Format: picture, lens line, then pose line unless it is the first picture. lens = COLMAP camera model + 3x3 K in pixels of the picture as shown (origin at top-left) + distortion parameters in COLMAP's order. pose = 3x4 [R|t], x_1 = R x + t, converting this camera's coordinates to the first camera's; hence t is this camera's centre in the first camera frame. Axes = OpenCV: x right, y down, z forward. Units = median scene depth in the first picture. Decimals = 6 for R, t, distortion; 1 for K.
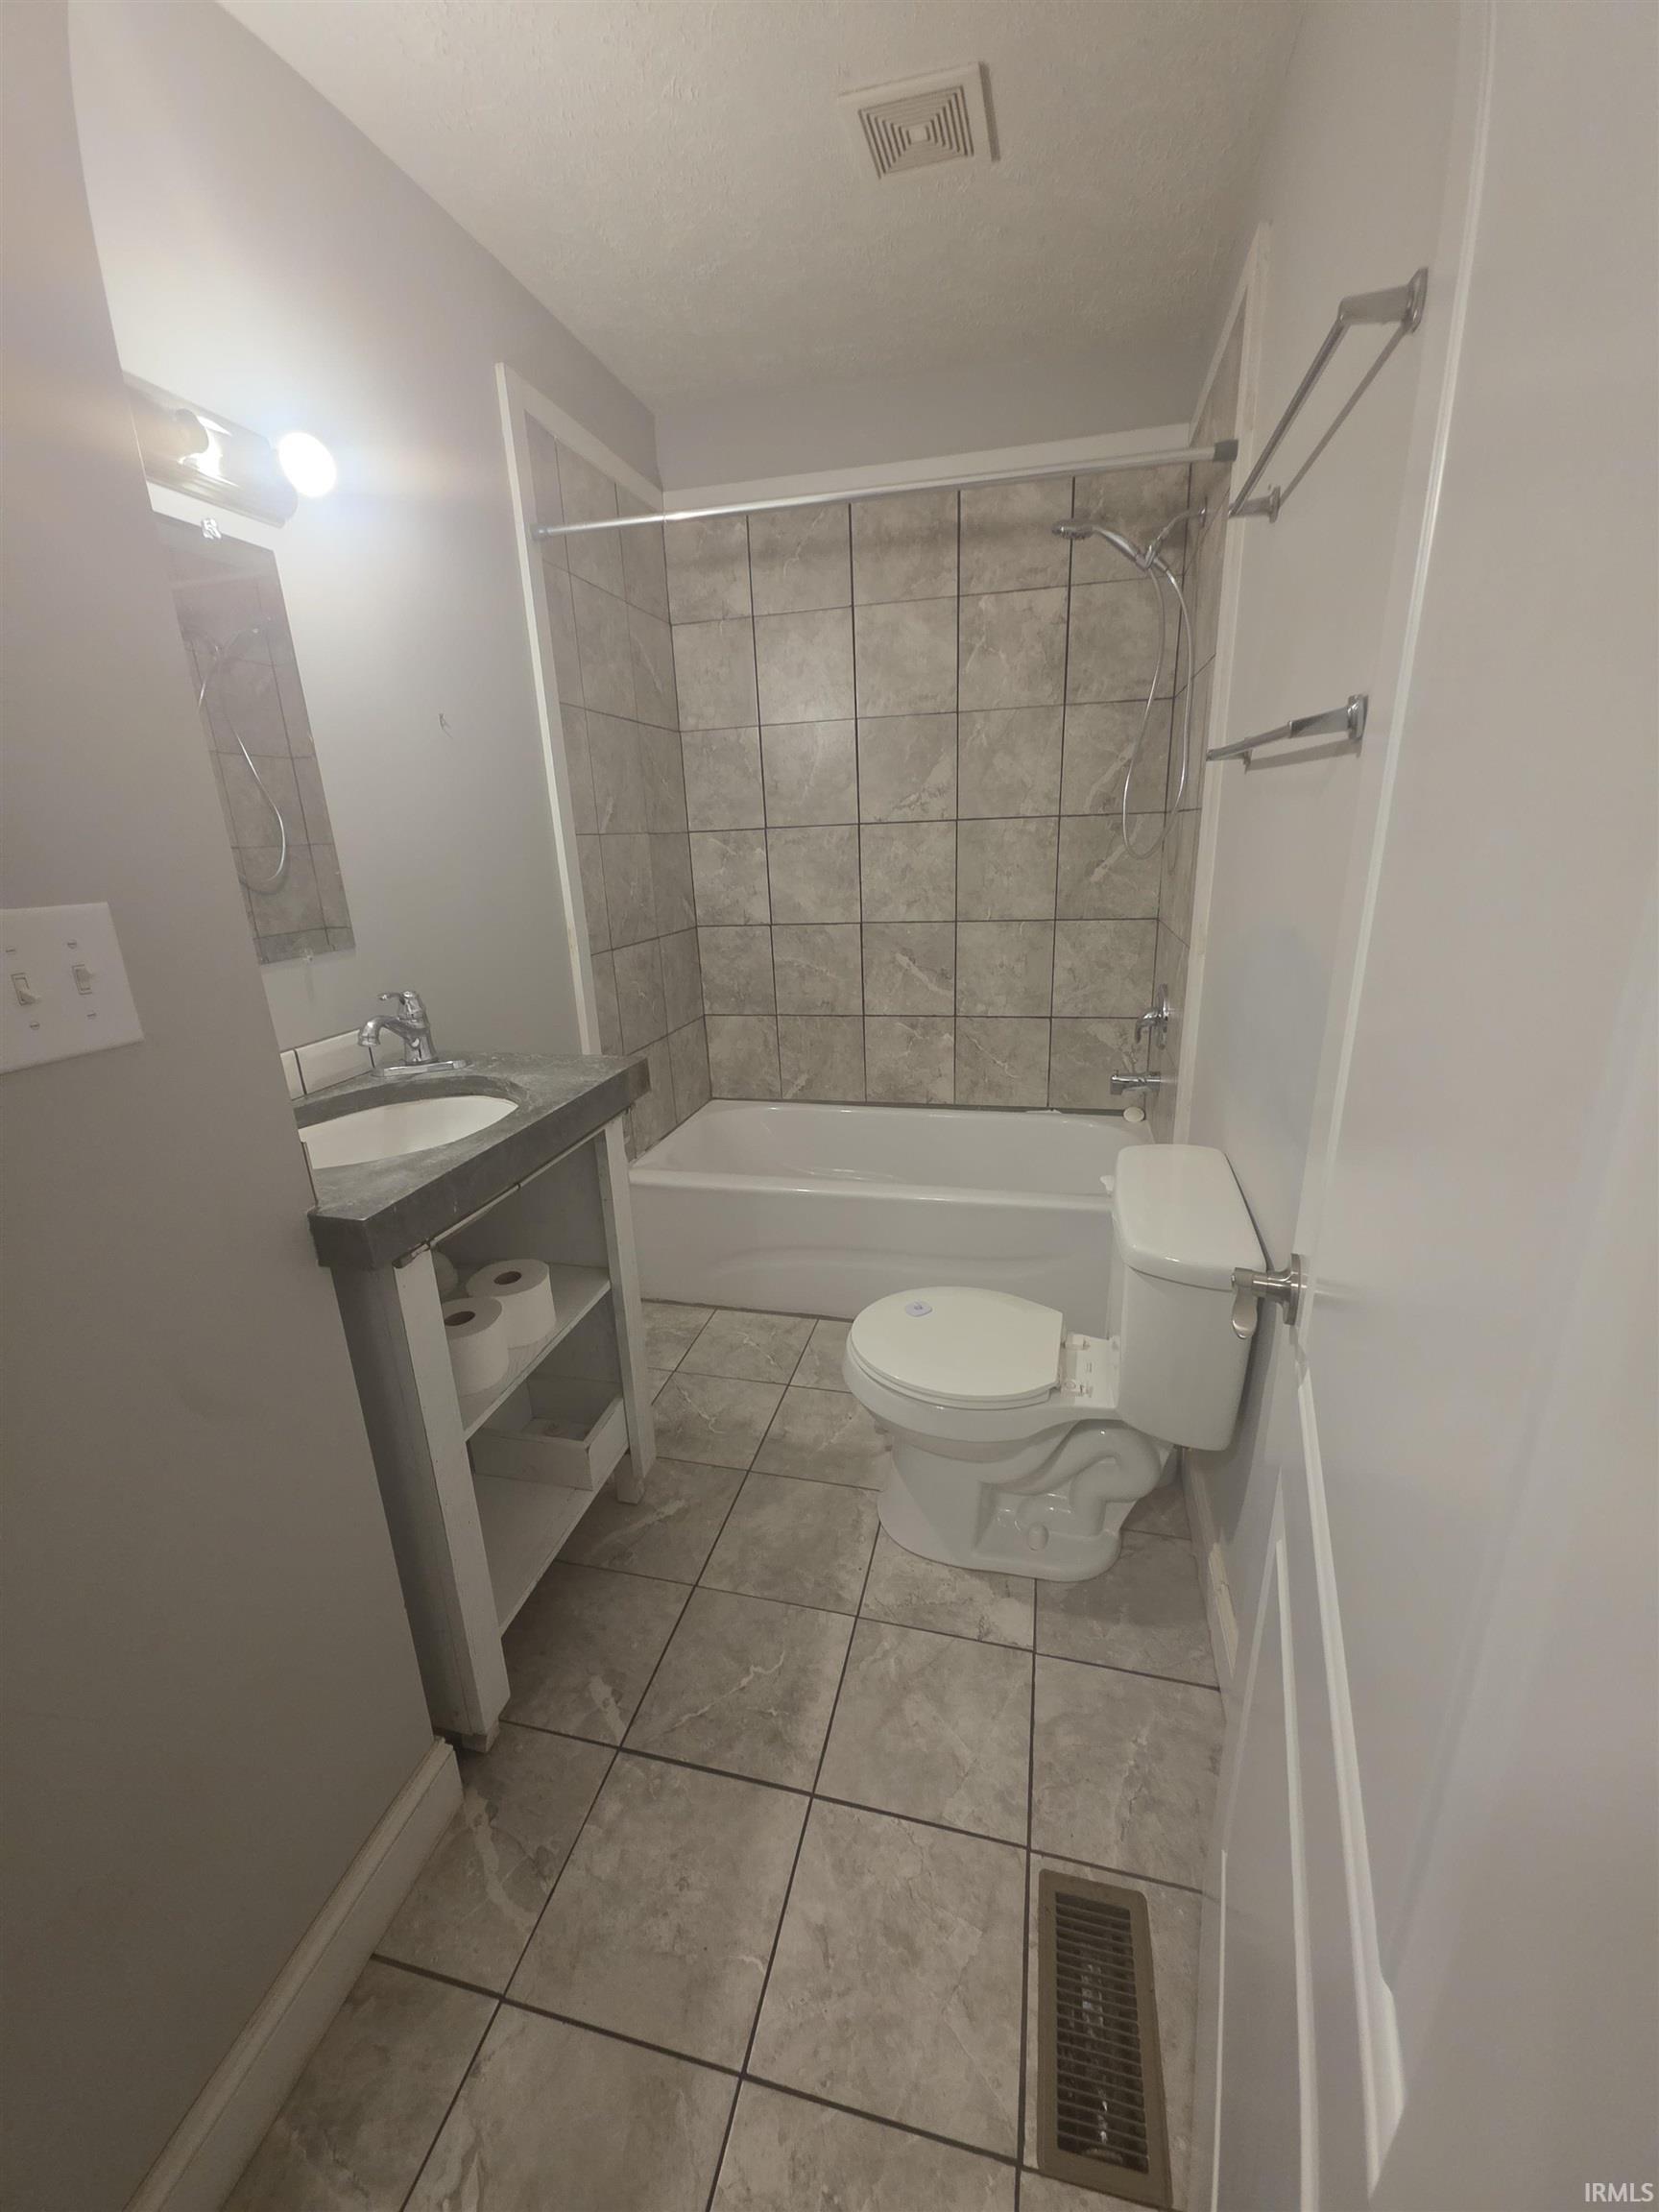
lens RADIAL K [[878.0, 0, 828.0], [0, 878.0, 1104.4], [0, 0, 1]] dist [0.006829, -0.004701]
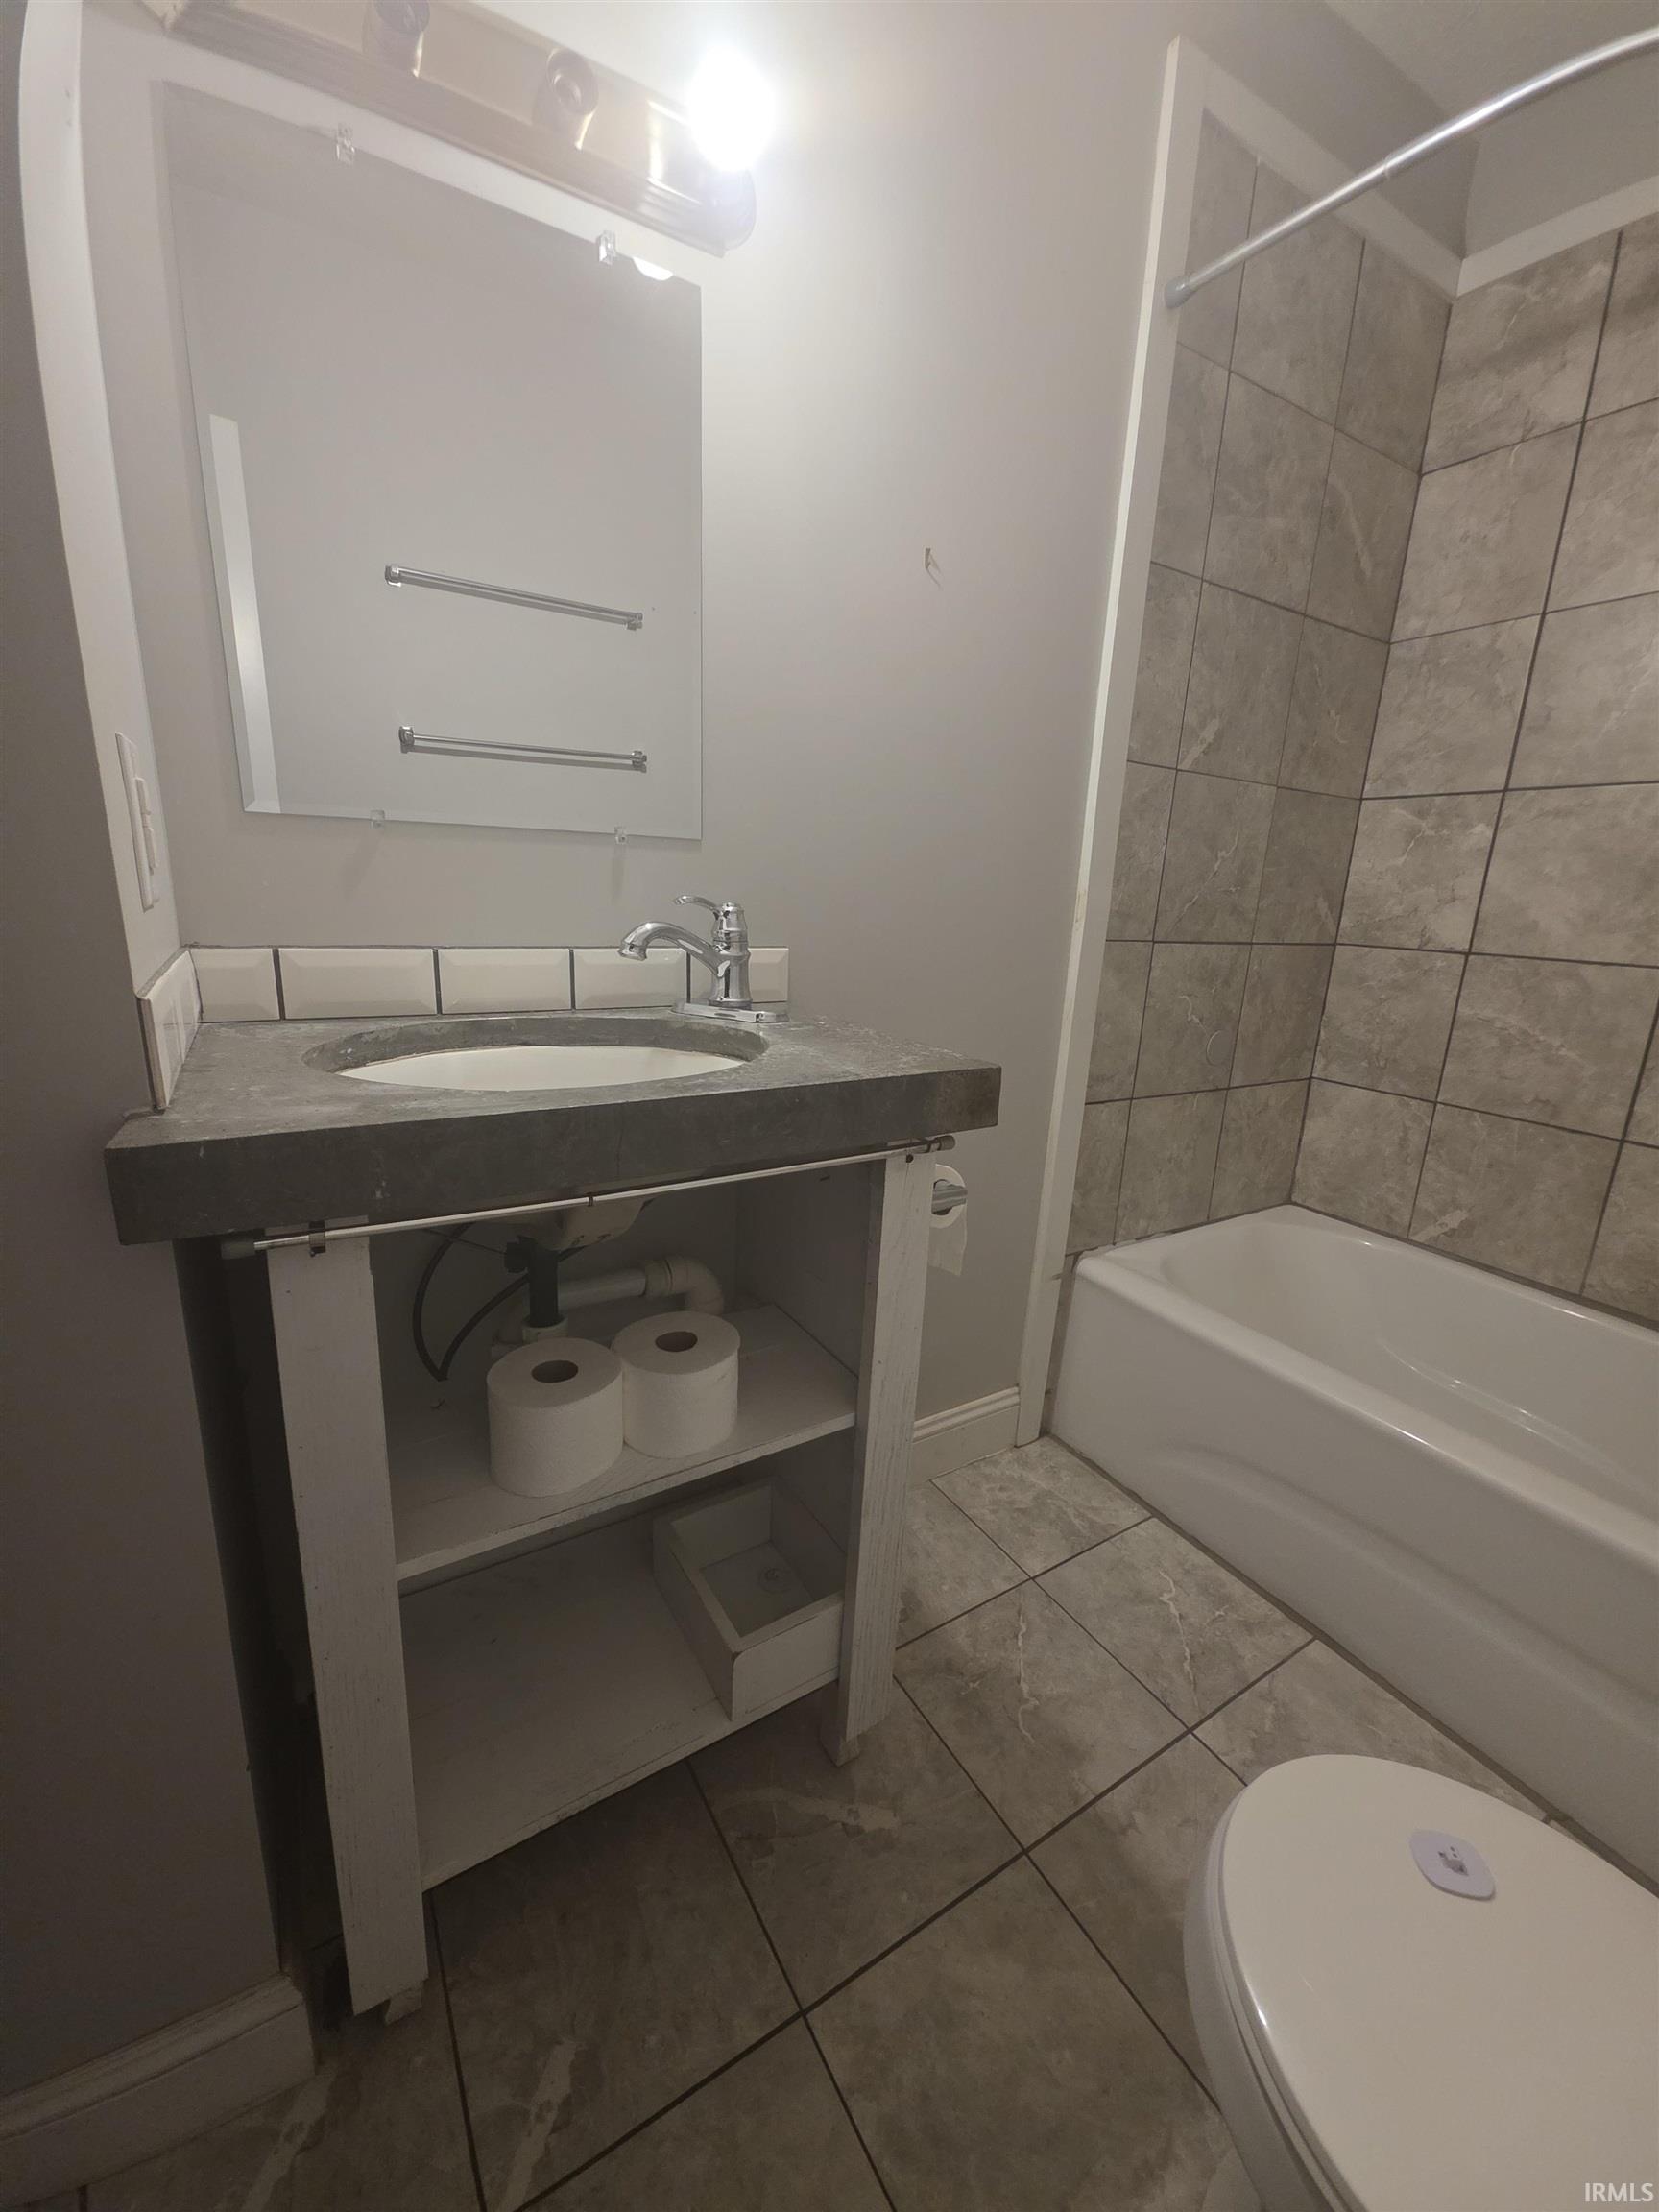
lens RADIAL K [[878.0, 0, 830.7], [0, 878.0, 1106.5], [0, 0, 1]] dist [0.006829, -0.004701]
pose [[0.708327, 0.240186, -0.663764, 0.055057], [-0.276934, 0.959498, 0.051672, -0.017012], [0.649292, 0.147218, 0.746155, 0.316000]]
